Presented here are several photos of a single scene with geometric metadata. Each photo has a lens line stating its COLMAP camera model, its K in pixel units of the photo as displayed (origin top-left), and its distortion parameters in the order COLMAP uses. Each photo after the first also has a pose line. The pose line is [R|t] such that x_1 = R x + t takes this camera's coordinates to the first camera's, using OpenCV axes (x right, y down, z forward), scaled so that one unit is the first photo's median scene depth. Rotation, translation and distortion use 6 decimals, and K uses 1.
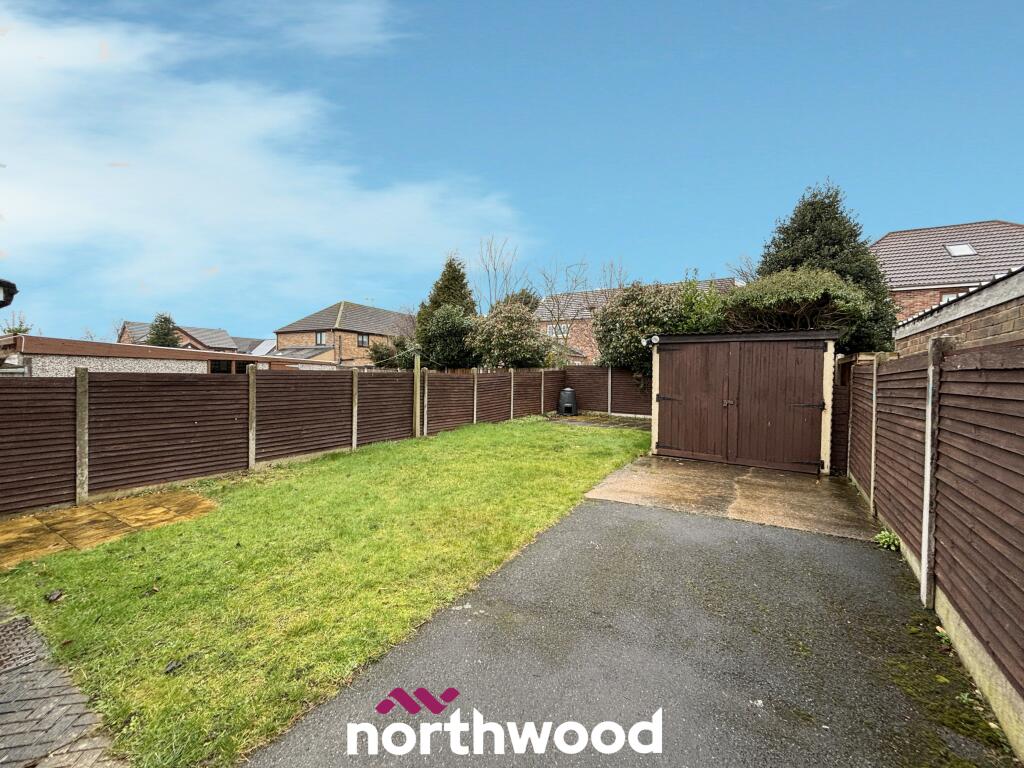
lens RADIAL K [[413.2, 0, 510.7], [0, 413.2, 379.0], [0, 0, 1]] dist [0.001407, -0.000292]
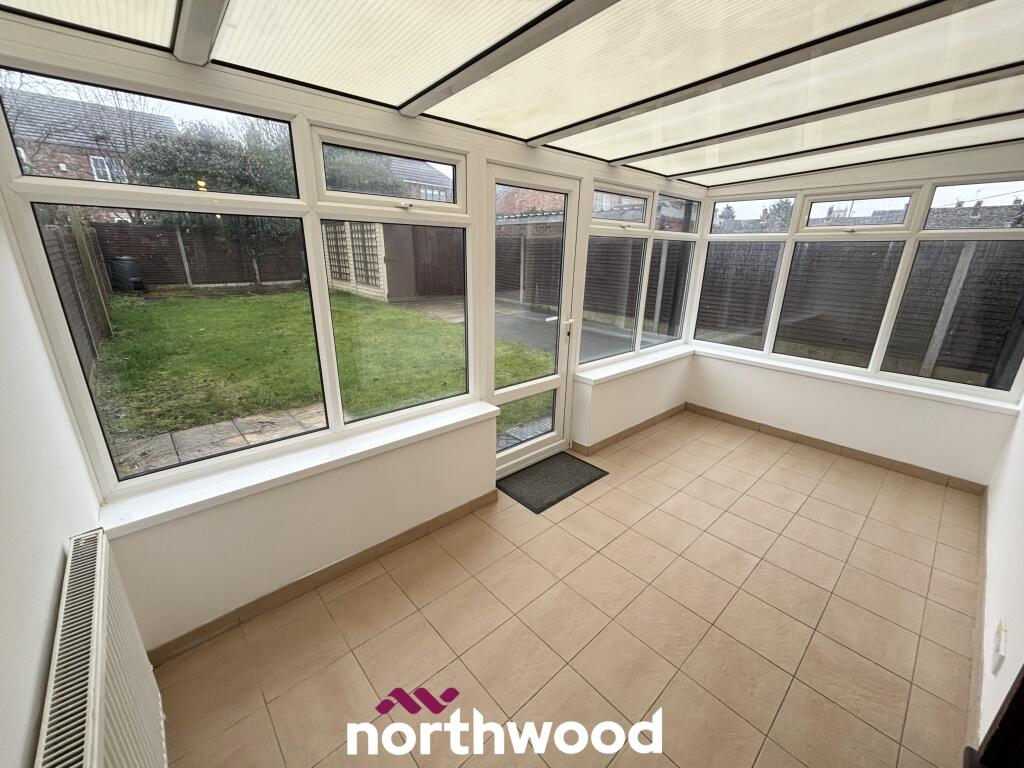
lens RADIAL K [[413.8, 0, 514.1], [0, 413.8, 385.4], [0, 0, 1]] dist [-0.000283, 0.001408]
pose [[0.258971, -0.310815, 0.914510, -0.903357], [-0.006952, 0.946186, 0.323550, -0.006893], [-0.965860, -0.090148, 0.242874, 0.224903]]
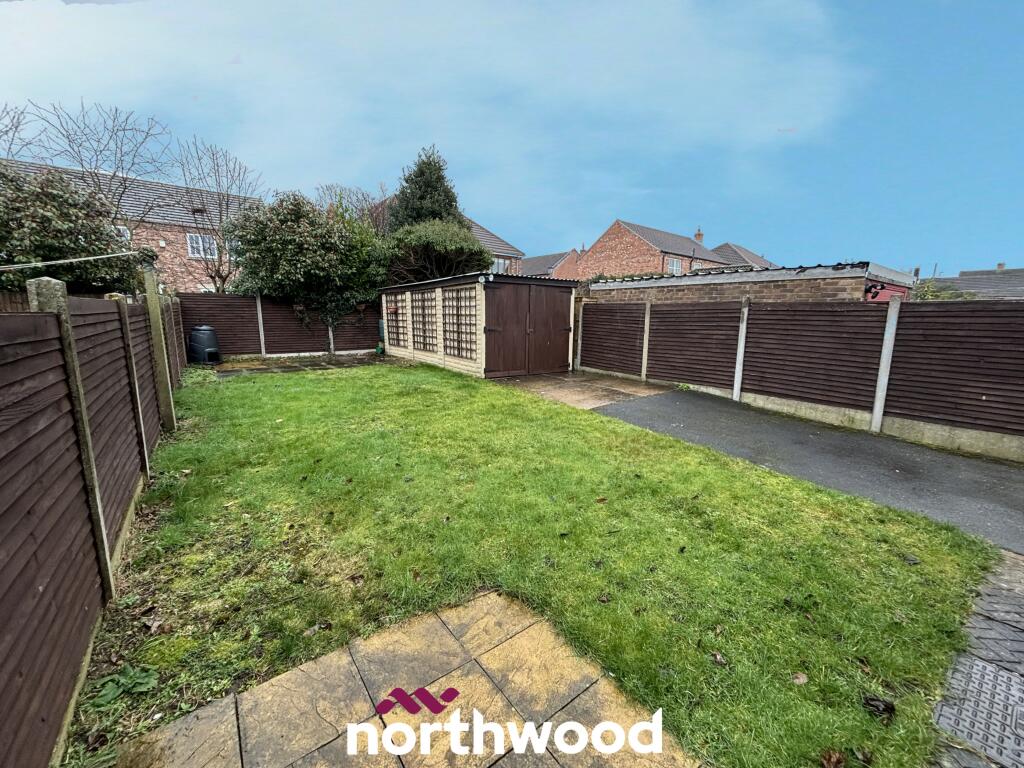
lens RADIAL K [[413.2, 0, 506.9], [0, 413.2, 386.5], [0, 0, 1]] dist [0.001407, -0.000292]
pose [[0.359884, -0.171472, 0.917105, -0.700435], [0.001382, 0.983063, 0.183262, -0.009144], [-0.932996, -0.064685, 0.354025, 0.527162]]
